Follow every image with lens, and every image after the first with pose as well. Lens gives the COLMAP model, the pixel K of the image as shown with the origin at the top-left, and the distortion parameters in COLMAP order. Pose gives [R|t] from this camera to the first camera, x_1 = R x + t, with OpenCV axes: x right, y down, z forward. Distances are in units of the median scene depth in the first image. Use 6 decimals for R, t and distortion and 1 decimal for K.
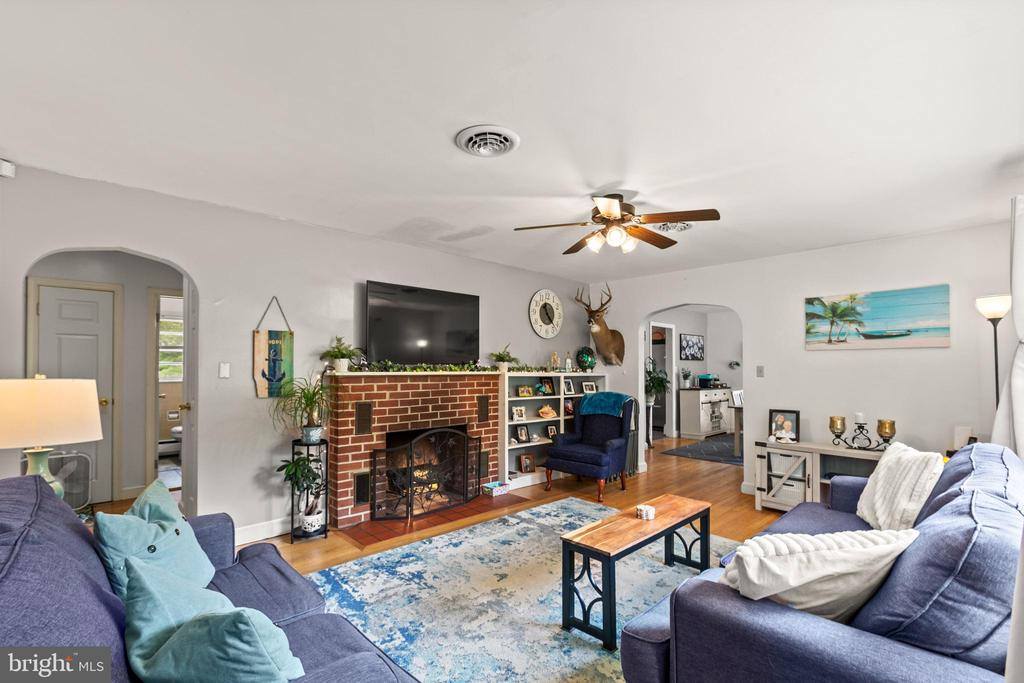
lens RADIAL K [[458.5, 0, 514.3], [0, 458.5, 348.3], [0, 0, 1]] dist [0.004277, 0.000180]
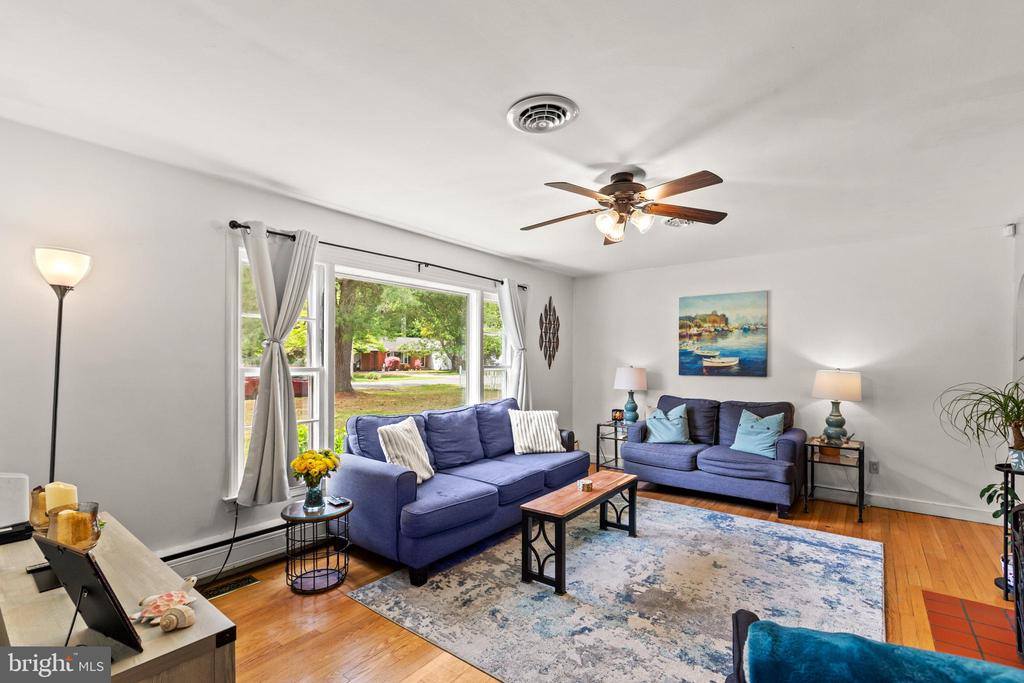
lens RADIAL K [[458.5, 0, 509.7], [0, 458.5, 349.3], [0, 0, 1]] dist [0.004277, 0.000180]
pose [[-0.987688, -0.010264, -0.156098, 0.594098], [-0.003484, 0.999041, -0.043645, 0.055474], [0.156396, -0.042564, -0.986777, 1.946617]]
